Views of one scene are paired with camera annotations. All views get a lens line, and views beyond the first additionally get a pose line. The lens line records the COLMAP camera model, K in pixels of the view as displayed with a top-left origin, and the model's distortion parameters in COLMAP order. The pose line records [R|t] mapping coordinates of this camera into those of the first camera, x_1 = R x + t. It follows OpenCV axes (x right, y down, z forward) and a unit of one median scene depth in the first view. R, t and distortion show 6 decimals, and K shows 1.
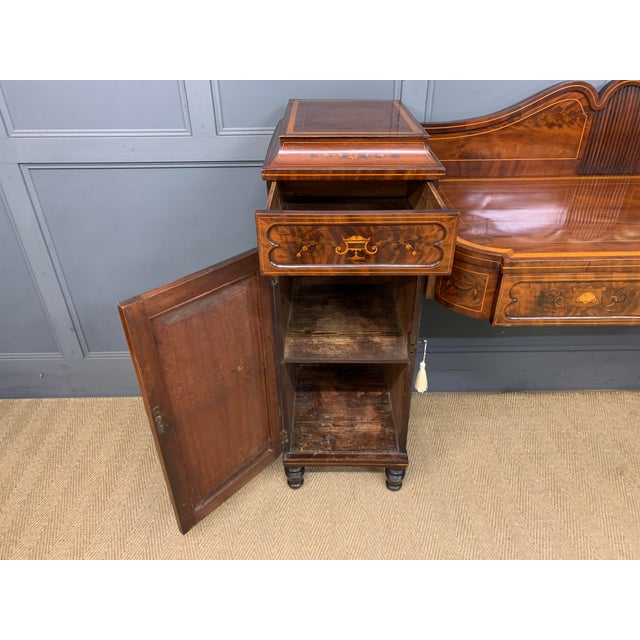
lens RADIAL K [[502.5, 0, 309.8], [0, 502.5, 334.8], [0, 0, 1]] dist [0.046771, -0.041661]
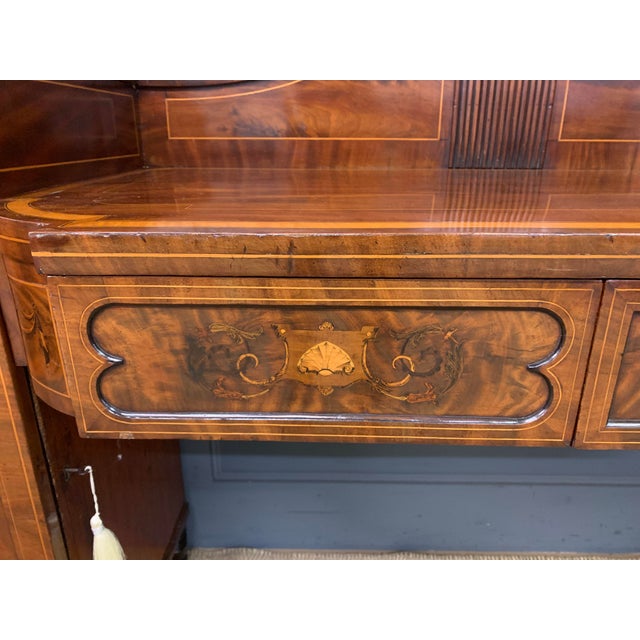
lens RADIAL K [[502.5, 0, 319.4], [0, 502.5, 322.8], [0, 0, 1]] dist [0.046771, -0.041661]
pose [[0.999635, 0.019018, -0.019178, 0.548383], [-0.022874, 0.973696, -0.226700, -0.019482], [0.014362, 0.227056, 0.973776, 0.664895]]
